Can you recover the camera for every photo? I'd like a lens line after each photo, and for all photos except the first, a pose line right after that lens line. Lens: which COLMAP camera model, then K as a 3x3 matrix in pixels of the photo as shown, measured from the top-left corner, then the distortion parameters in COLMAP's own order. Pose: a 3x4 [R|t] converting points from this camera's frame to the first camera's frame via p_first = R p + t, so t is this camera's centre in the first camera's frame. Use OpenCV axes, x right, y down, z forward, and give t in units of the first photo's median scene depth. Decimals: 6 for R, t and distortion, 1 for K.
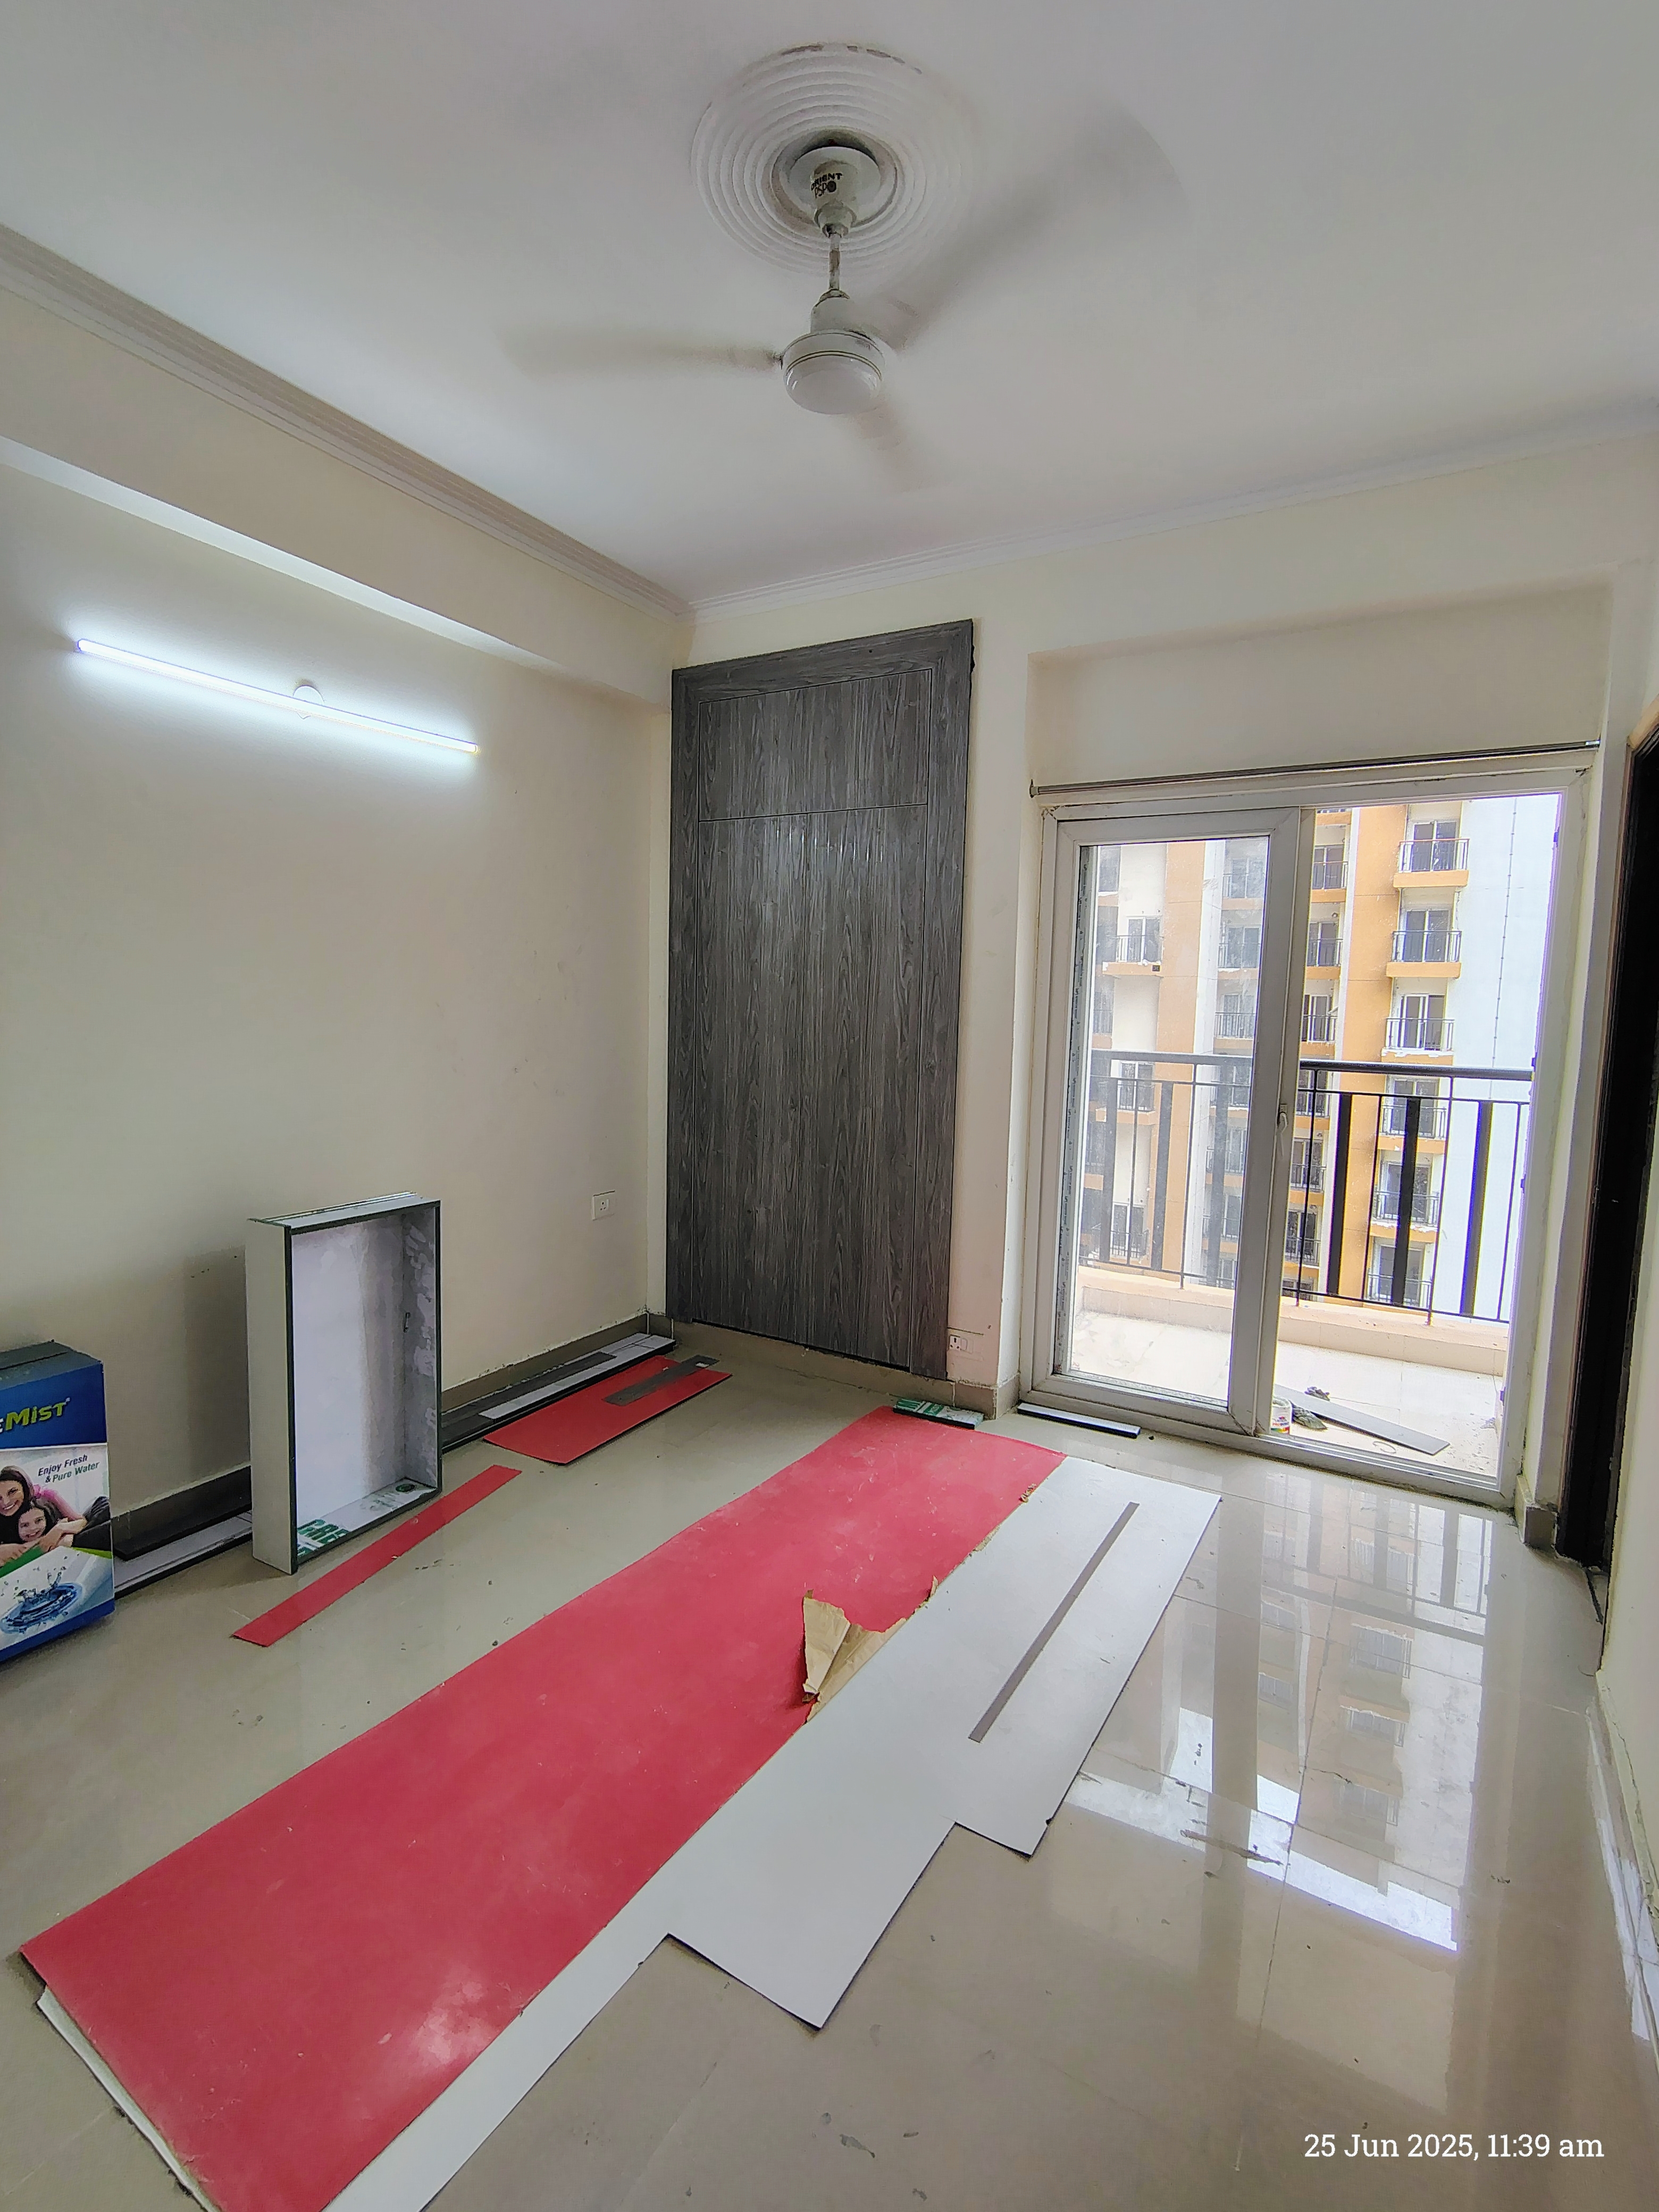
lens RADIAL K [[1040.7, 0, 821.1], [0, 1040.7, 1098.0], [0, 0, 1]] dist [0.001815, 0.000641]
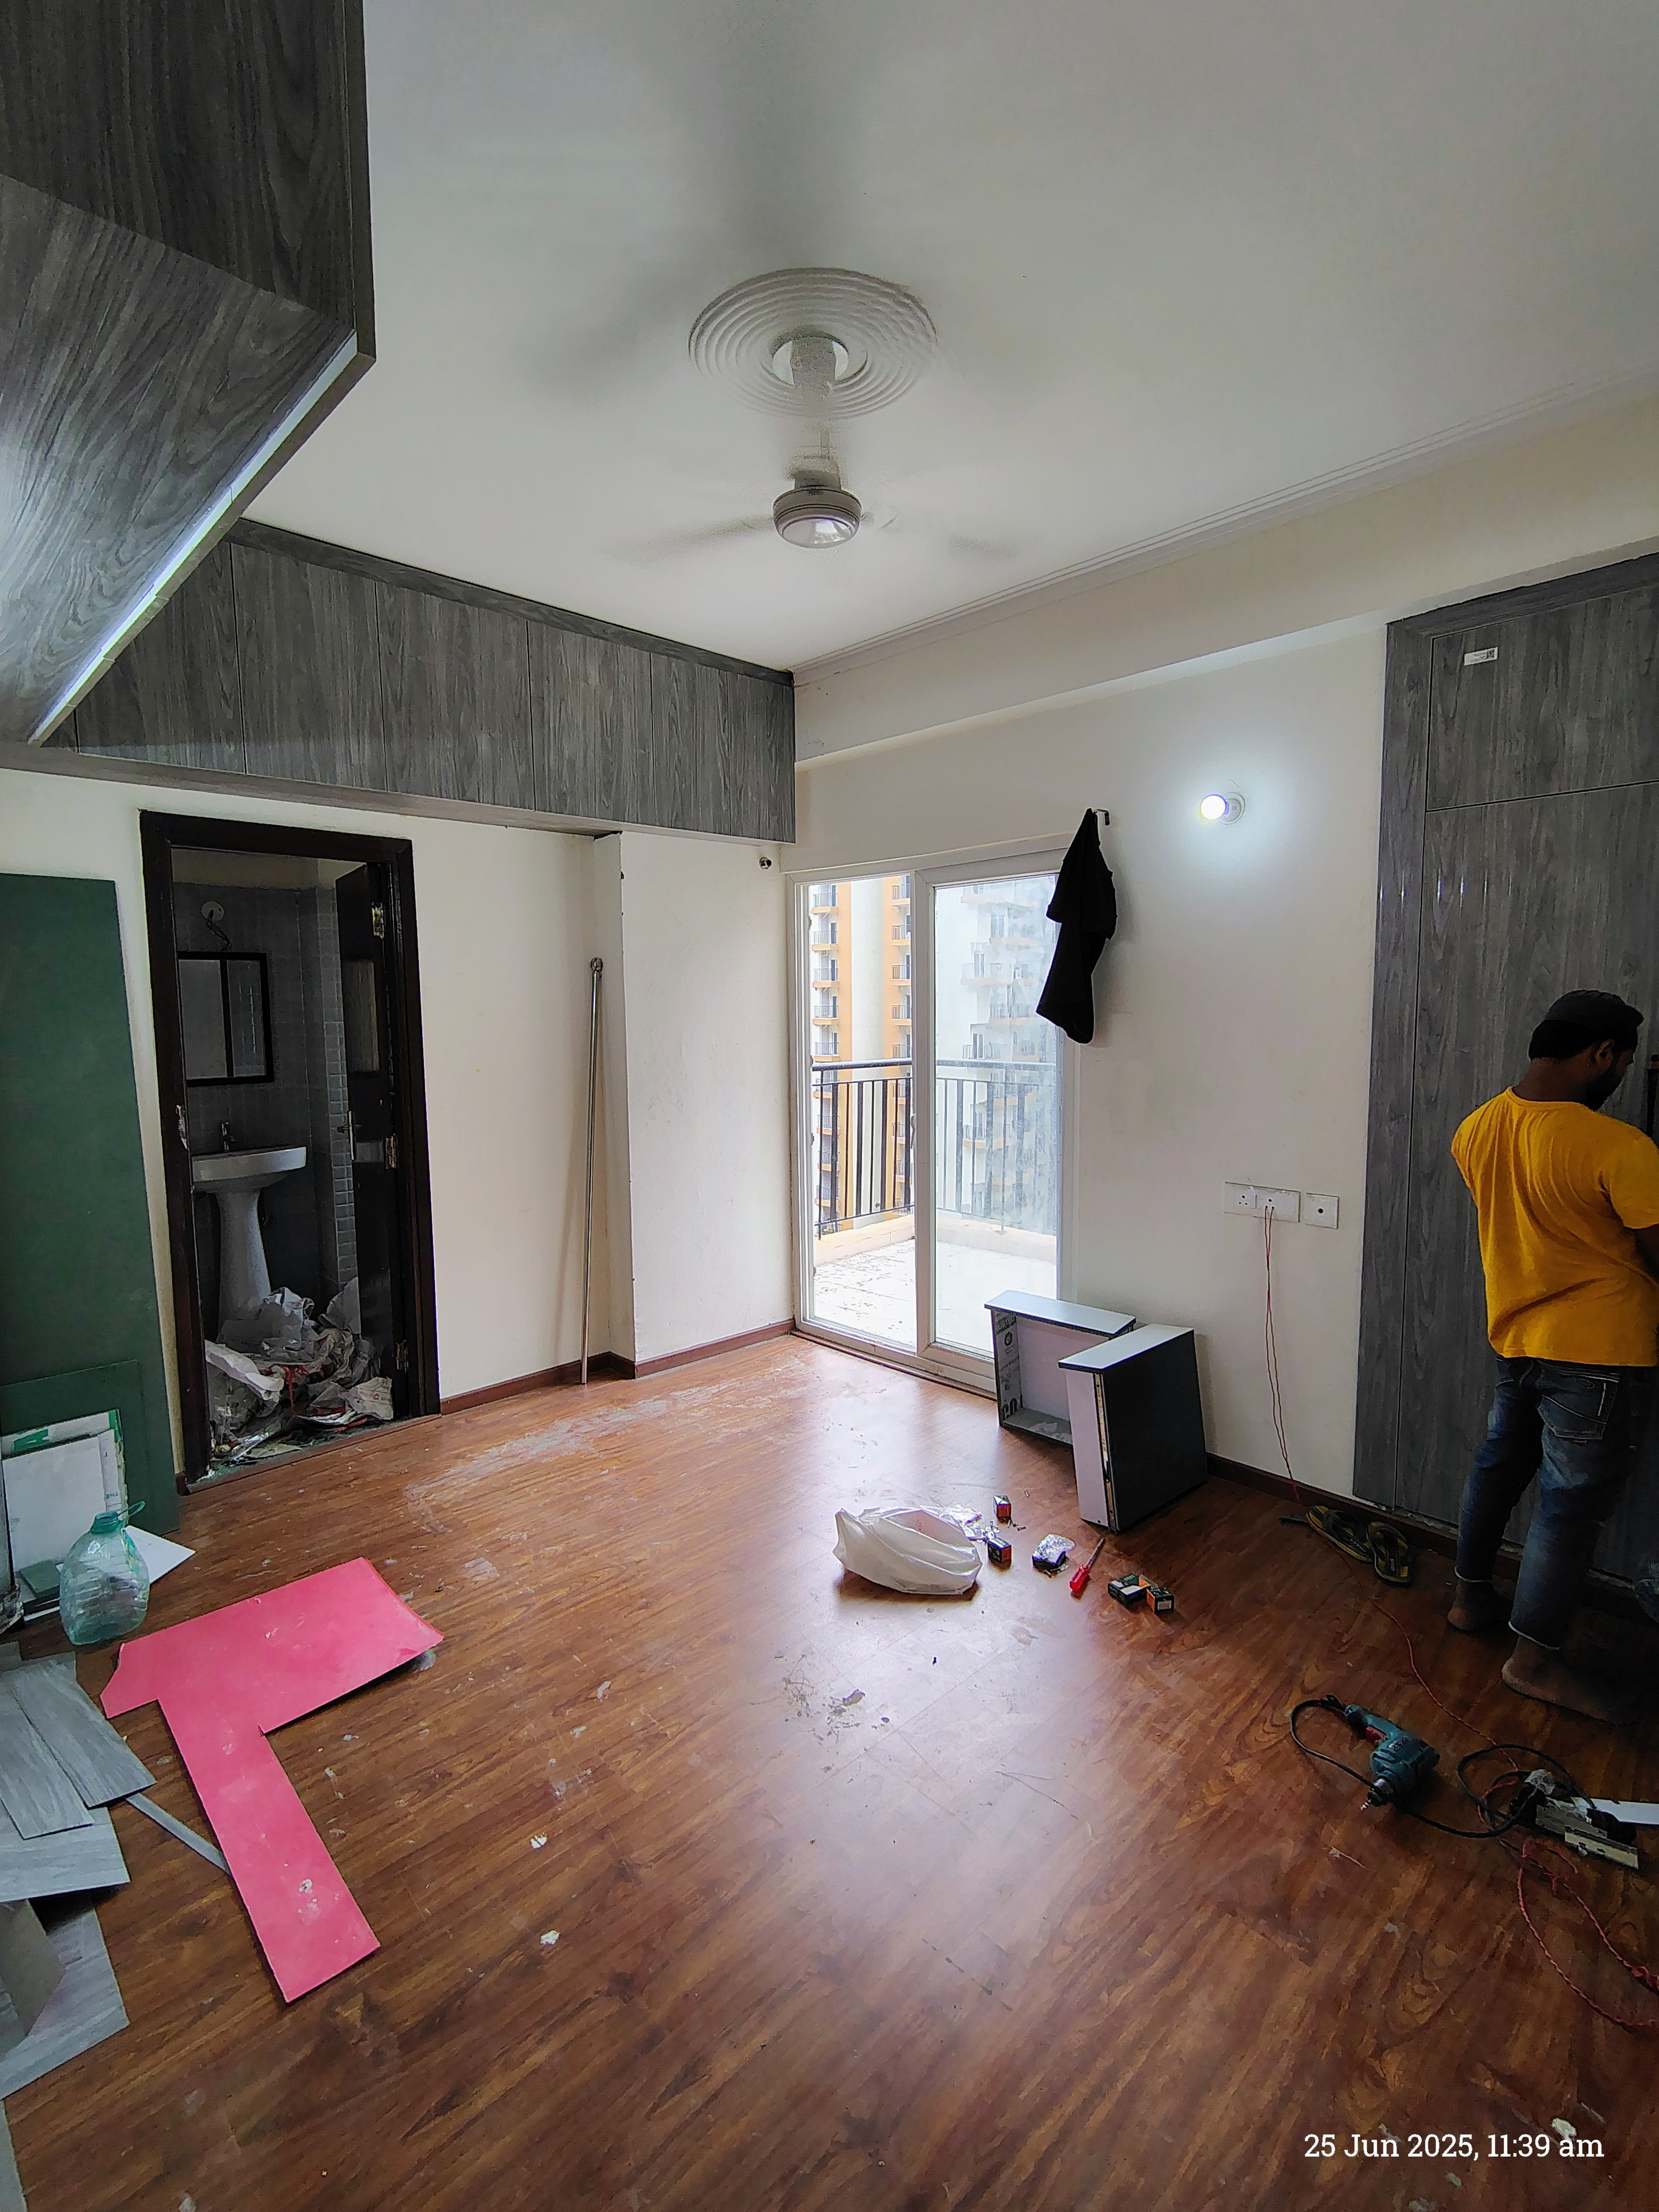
lens RADIAL K [[1040.7, 0, 830.2], [0, 1040.7, 1114.5], [0, 0, 1]] dist [0.001815, 0.000641]
pose [[0.246567, -0.121152, 0.961523, -0.923406], [0.103194, 0.989797, 0.098251, -0.110749], [-0.963616, 0.074998, 0.256553, 0.637787]]
